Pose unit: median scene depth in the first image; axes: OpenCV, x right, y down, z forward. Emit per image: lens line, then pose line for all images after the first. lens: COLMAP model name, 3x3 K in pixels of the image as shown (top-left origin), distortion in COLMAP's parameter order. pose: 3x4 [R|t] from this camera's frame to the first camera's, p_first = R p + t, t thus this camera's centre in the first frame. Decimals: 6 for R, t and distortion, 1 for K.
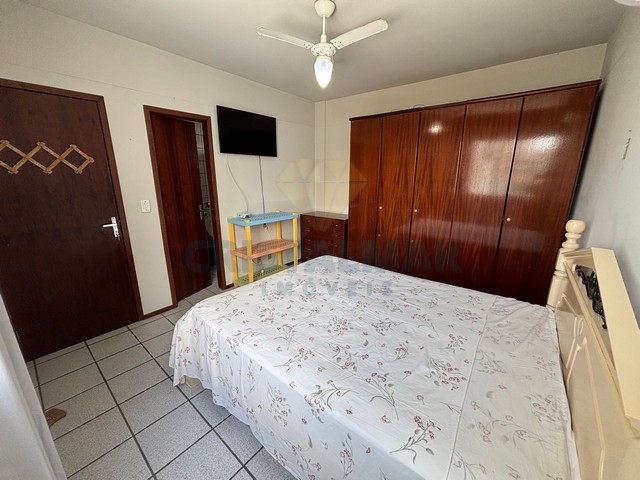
lens RADIAL K [[256.9, 0, 320.0], [0, 256.9, 240.0], [0, 0, 1]] dist [-0.001855, -0.000198]
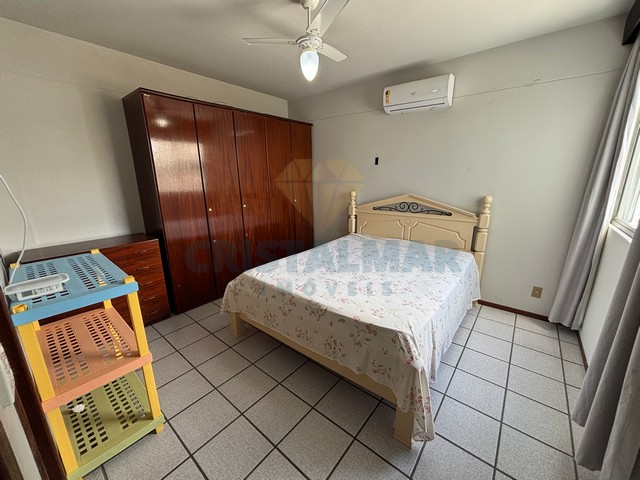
lens RADIAL K [[256.9, 0, 320.0], [0, 256.9, 240.0], [0, 0, 1]] dist [-0.001855, -0.000198]
pose [[0.002116, -0.252453, 0.967607, -0.697794], [0.252177, 0.936471, 0.243779, -0.163712], [-0.967679, 0.243492, 0.065644, 0.667836]]
